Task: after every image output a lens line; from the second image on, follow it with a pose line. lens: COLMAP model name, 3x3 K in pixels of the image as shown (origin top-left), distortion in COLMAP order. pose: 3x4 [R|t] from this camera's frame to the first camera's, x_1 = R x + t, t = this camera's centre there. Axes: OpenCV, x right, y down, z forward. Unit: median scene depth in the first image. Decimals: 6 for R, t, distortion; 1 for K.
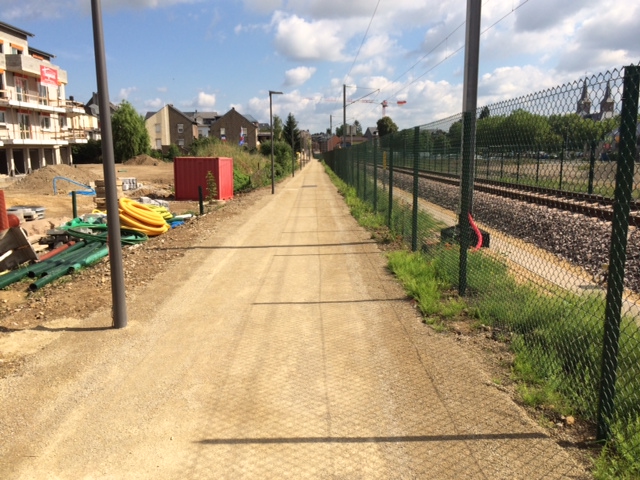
lens RADIAL K [[548.4, 0, 320.0], [0, 548.4, 240.0], [0, 0, 1]] dist [0.089970, -0.107963]
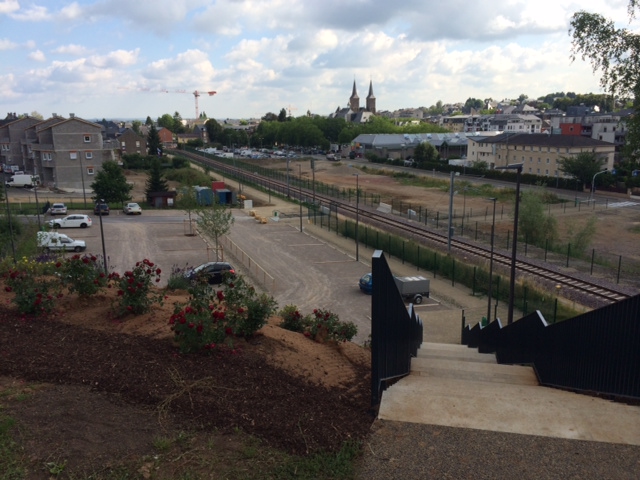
lens RADIAL K [[548.4, 0, 320.0], [0, 548.4, 240.0], [0, 0, 1]] dist [0.089970, -0.107963]
pose [[0.938736, -0.074796, 0.336423, -0.088078], [0.059783, 0.996707, 0.054780, 0.009094], [-0.339413, -0.031312, 0.940116, -0.289011]]
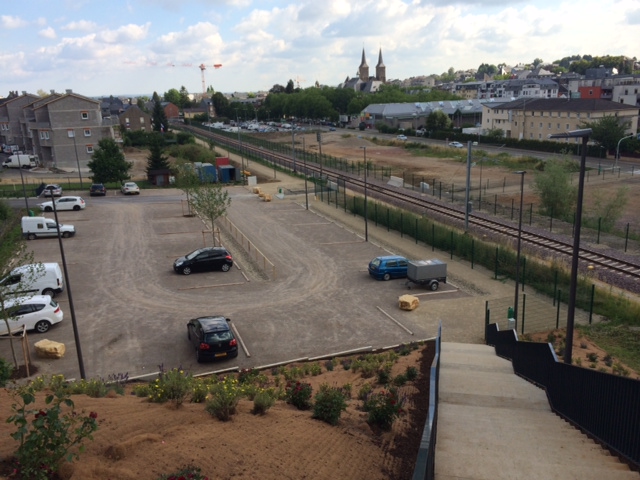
lens RADIAL K [[548.4, 0, 320.0], [0, 548.4, 240.0], [0, 0, 1]] dist [0.089970, -0.107963]
pose [[0.943984, -0.110416, 0.310969, -0.081667], [0.082487, 0.991398, 0.101618, 0.008151], [-0.319514, -0.070275, 0.944972, -0.276988]]
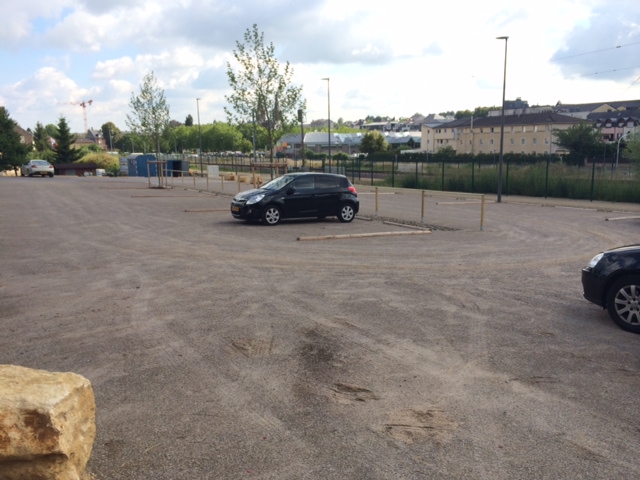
lens RADIAL K [[548.4, 0, 320.0], [0, 548.4, 240.0], [0, 0, 1]] dist [0.089970, -0.107963]
pose [[0.858742, -0.095945, 0.503345, -0.095374], [0.093866, 0.995146, 0.029547, 0.026835], [-0.503737, 0.021874, 0.863580, -0.196417]]
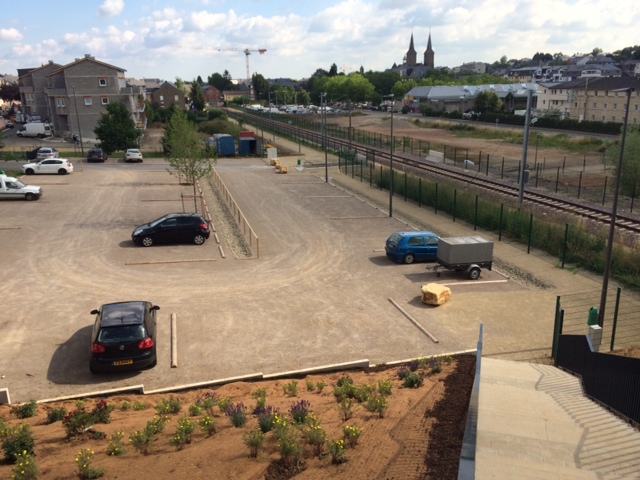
lens RADIAL K [[548.4, 0, 320.0], [0, 548.4, 240.0], [0, 0, 1]] dist [0.089970, -0.107963]
pose [[0.967855, -0.080733, 0.238199, -0.065610], [0.055005, 0.992099, 0.112756, 0.015991], [-0.245420, -0.096029, 0.964649, -0.249359]]
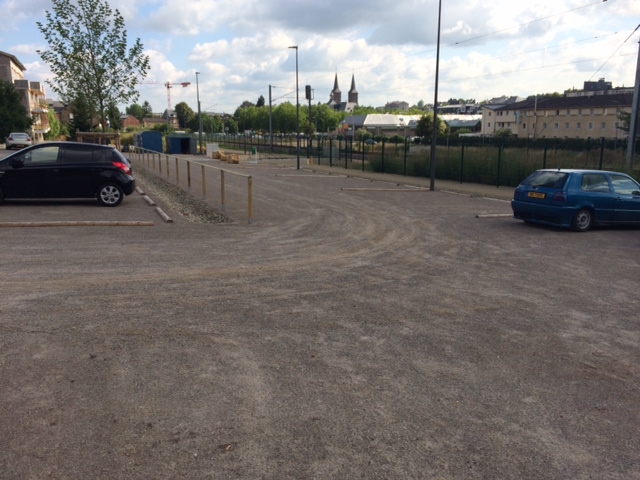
lens RADIAL K [[548.4, 0, 320.0], [0, 548.4, 240.0], [0, 0, 1]] dist [0.089970, -0.107963]
pose [[0.924310, -0.069949, 0.375177, -0.064480], [0.055811, 0.997266, 0.048432, 0.028517], [-0.377539, -0.023827, 0.925687, -0.197138]]
